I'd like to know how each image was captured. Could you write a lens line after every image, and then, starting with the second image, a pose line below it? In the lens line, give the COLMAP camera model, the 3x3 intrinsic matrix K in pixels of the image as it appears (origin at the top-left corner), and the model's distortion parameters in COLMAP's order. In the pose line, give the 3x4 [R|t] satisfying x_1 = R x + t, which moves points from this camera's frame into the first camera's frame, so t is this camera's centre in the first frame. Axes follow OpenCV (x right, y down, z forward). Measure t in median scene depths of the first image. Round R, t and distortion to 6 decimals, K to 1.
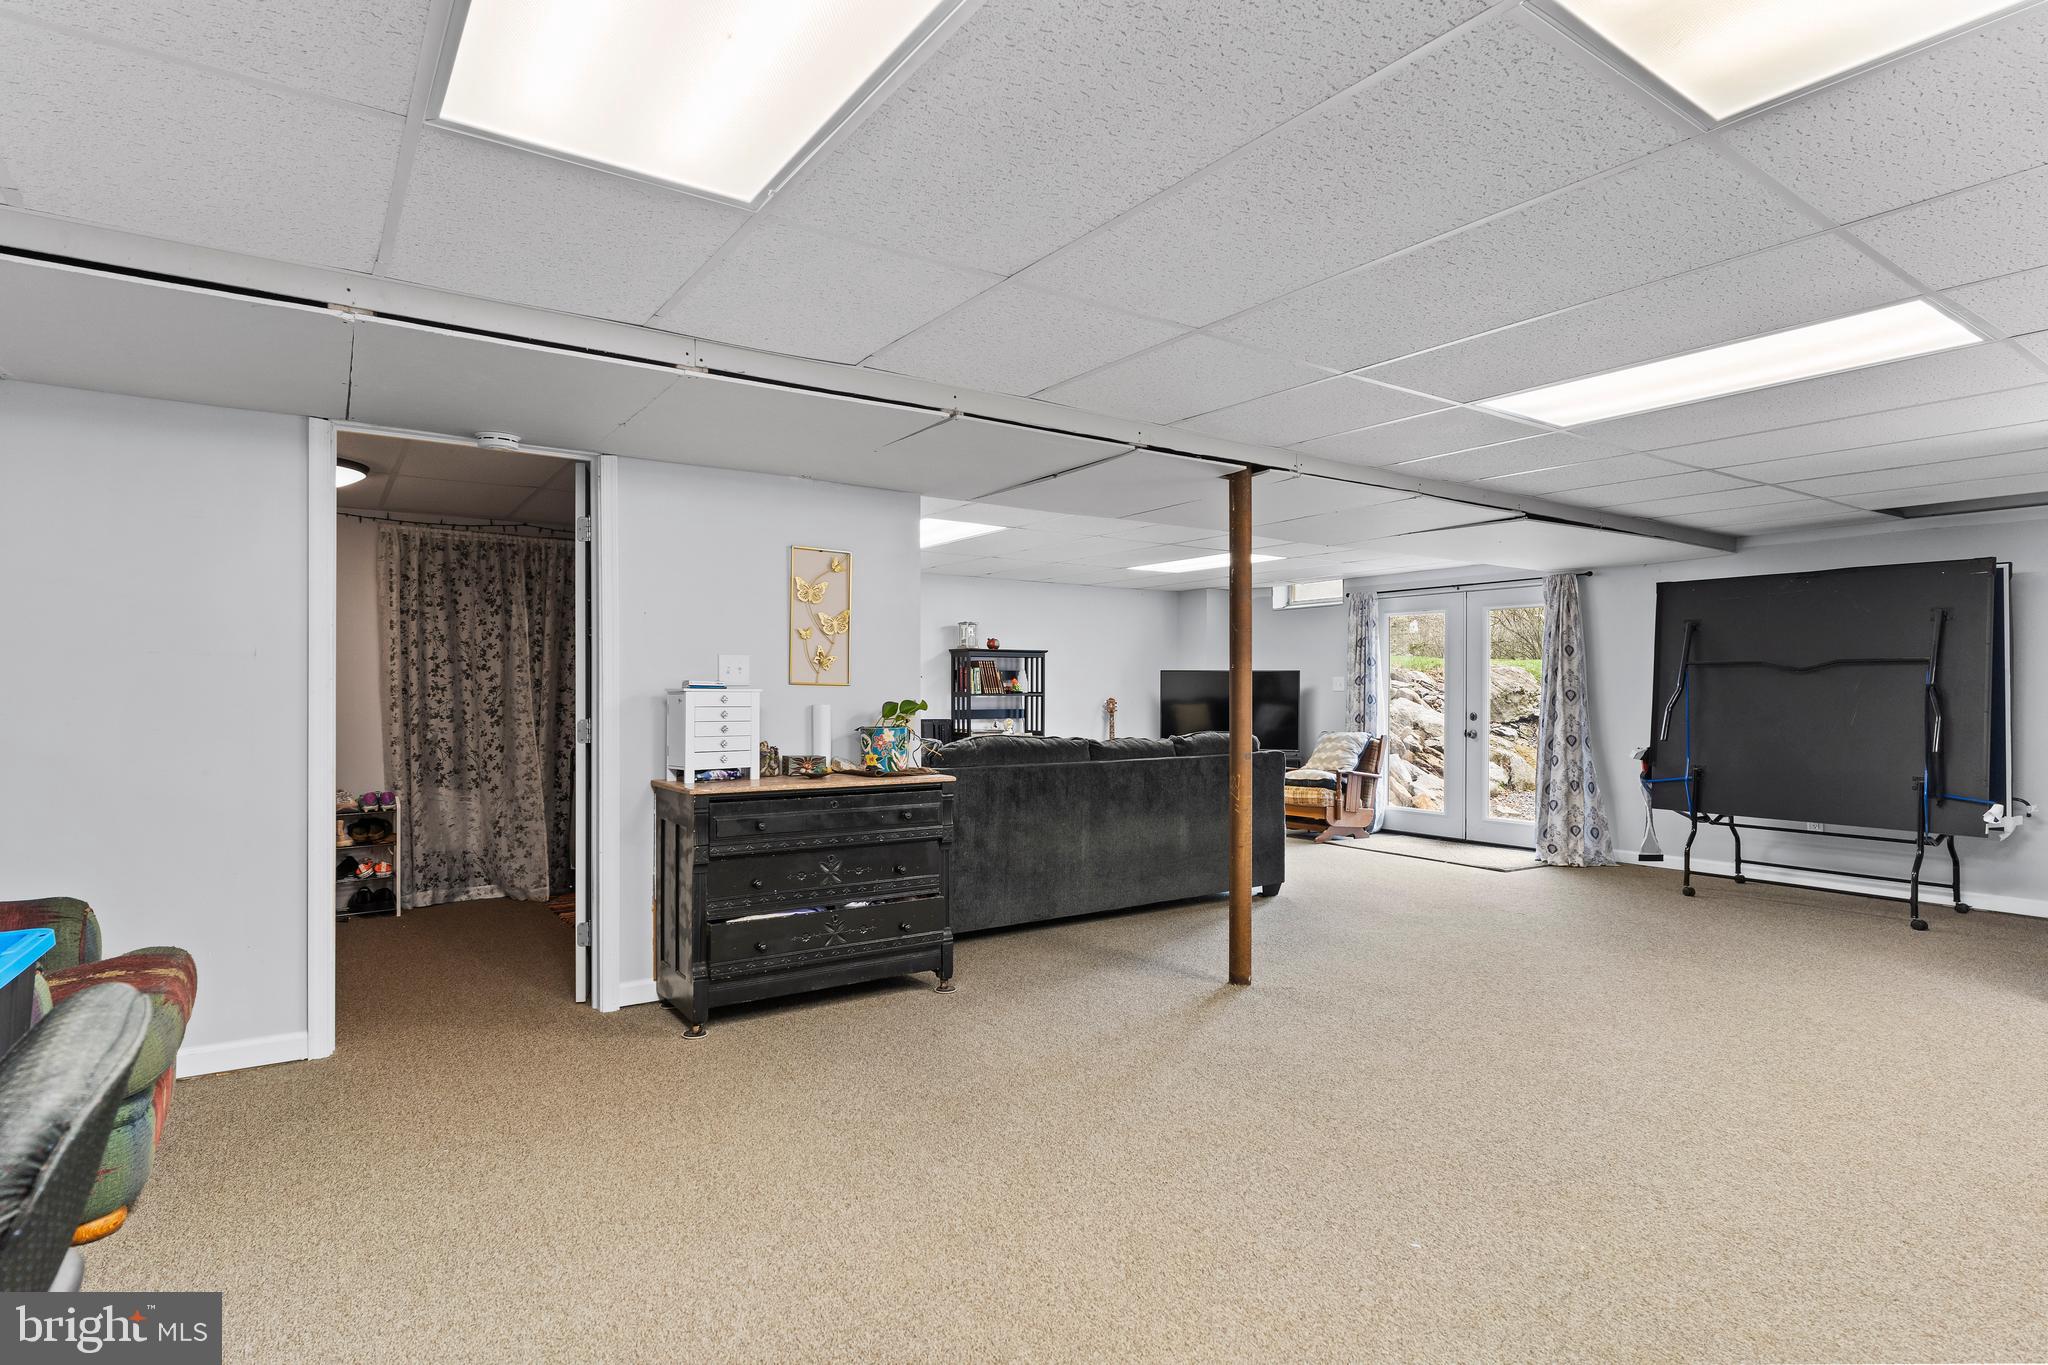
lens RADIAL K [[1055.5, 0, 1032.4], [0, 1055.5, 689.9], [0, 0, 1]] dist [-0.005680, 0.003882]
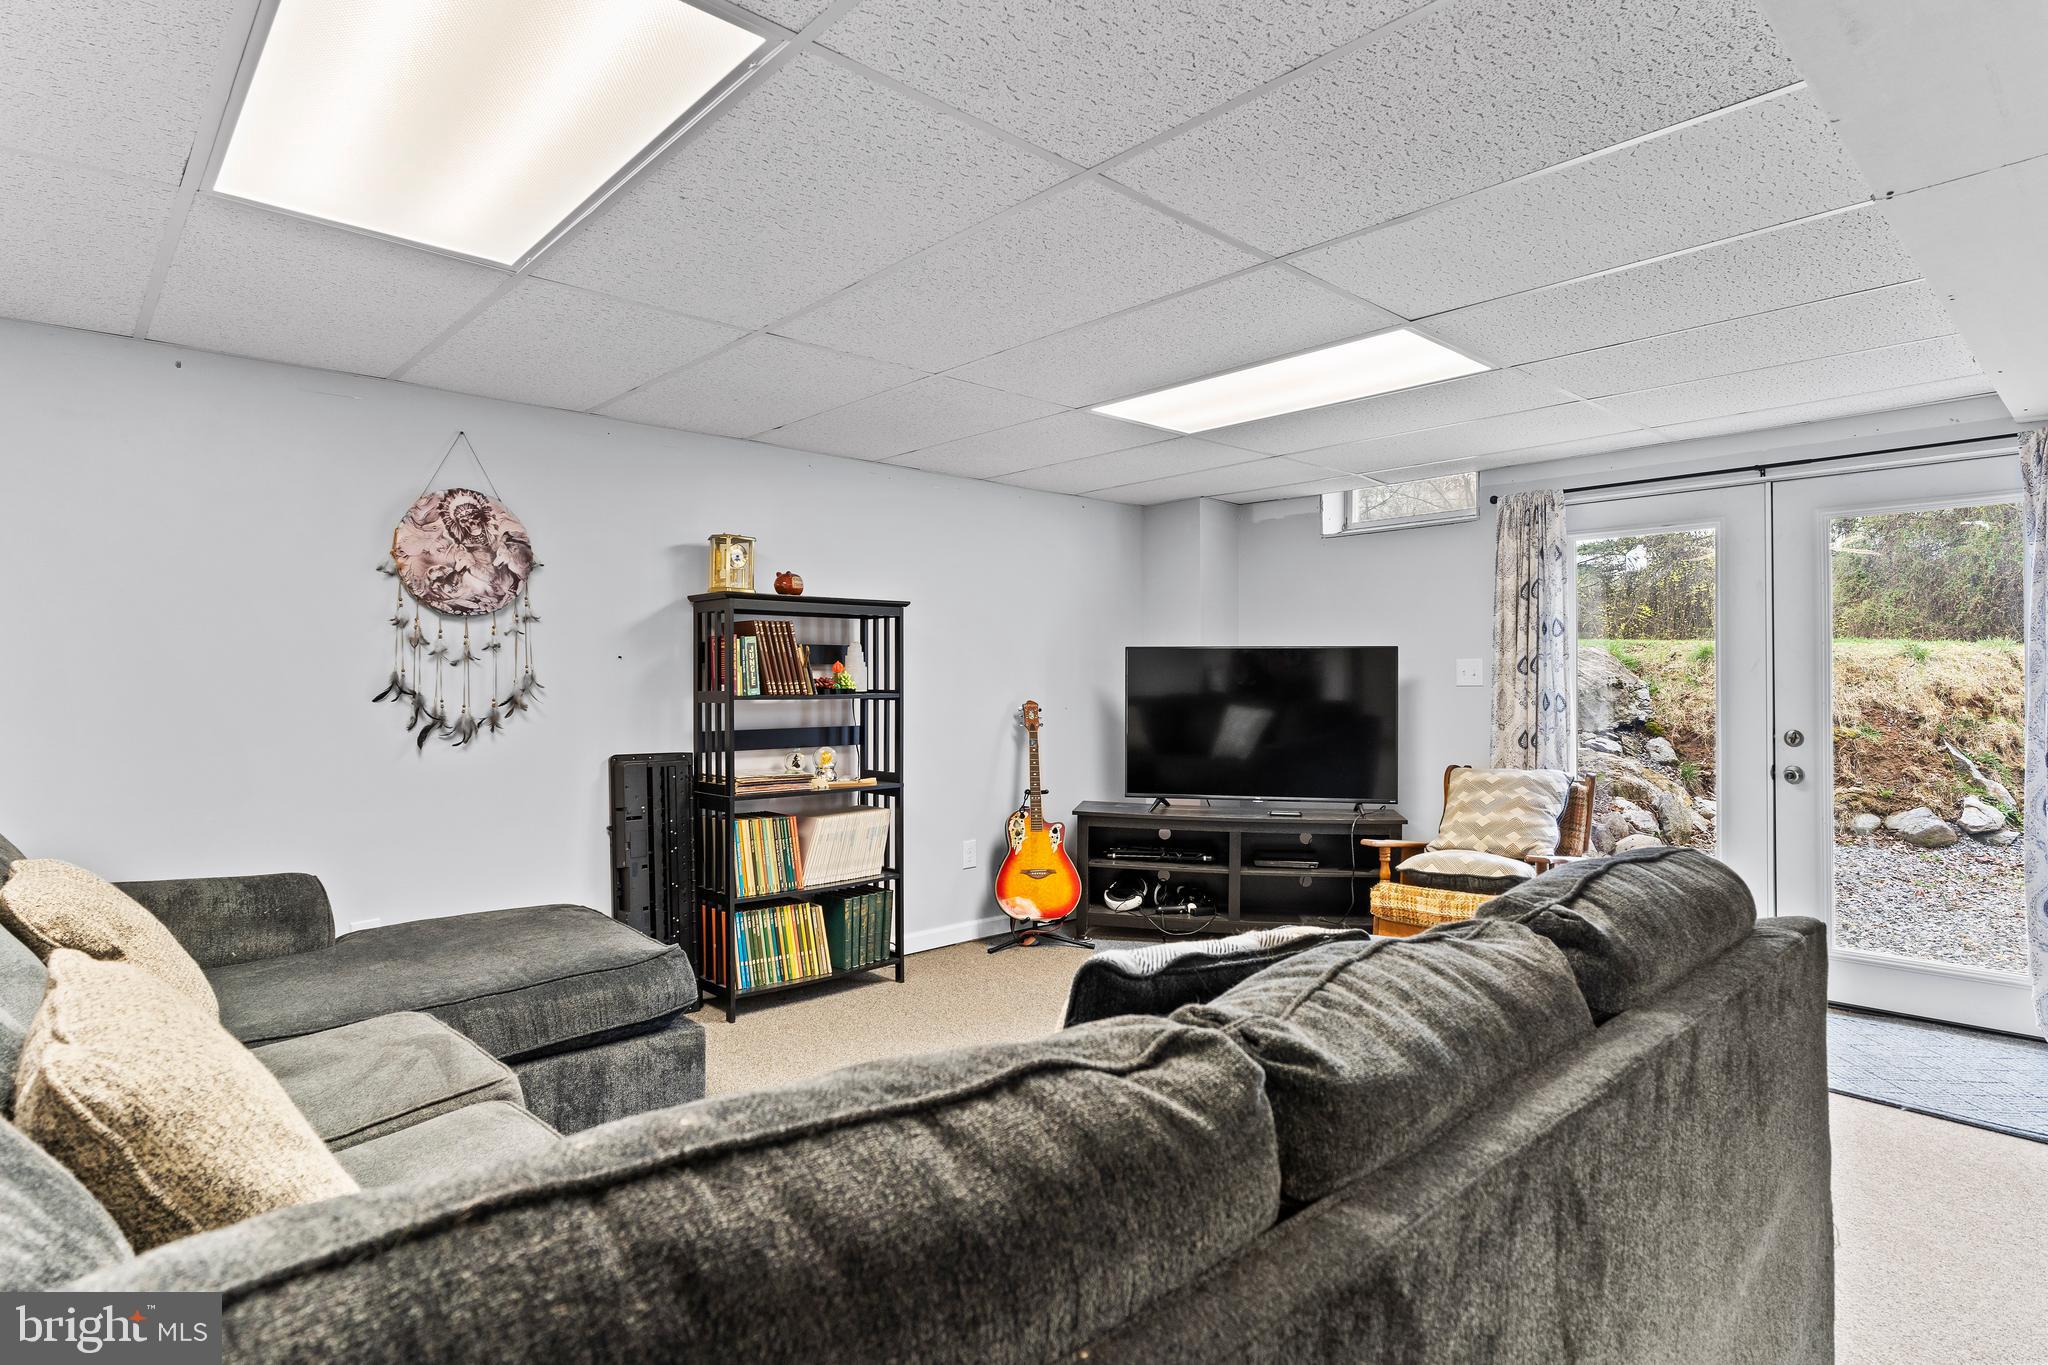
lens RADIAL K [[1055.5, 0, 1021.4], [0, 1055.5, 682.2], [0, 0, 1]] dist [-0.005680, 0.003882]
pose [[0.991917, -0.003010, 0.126855, 0.004511], [0.003052, 0.999995, -0.000141, -0.001347], [-0.126854, 0.000527, 0.991921, 0.545866]]
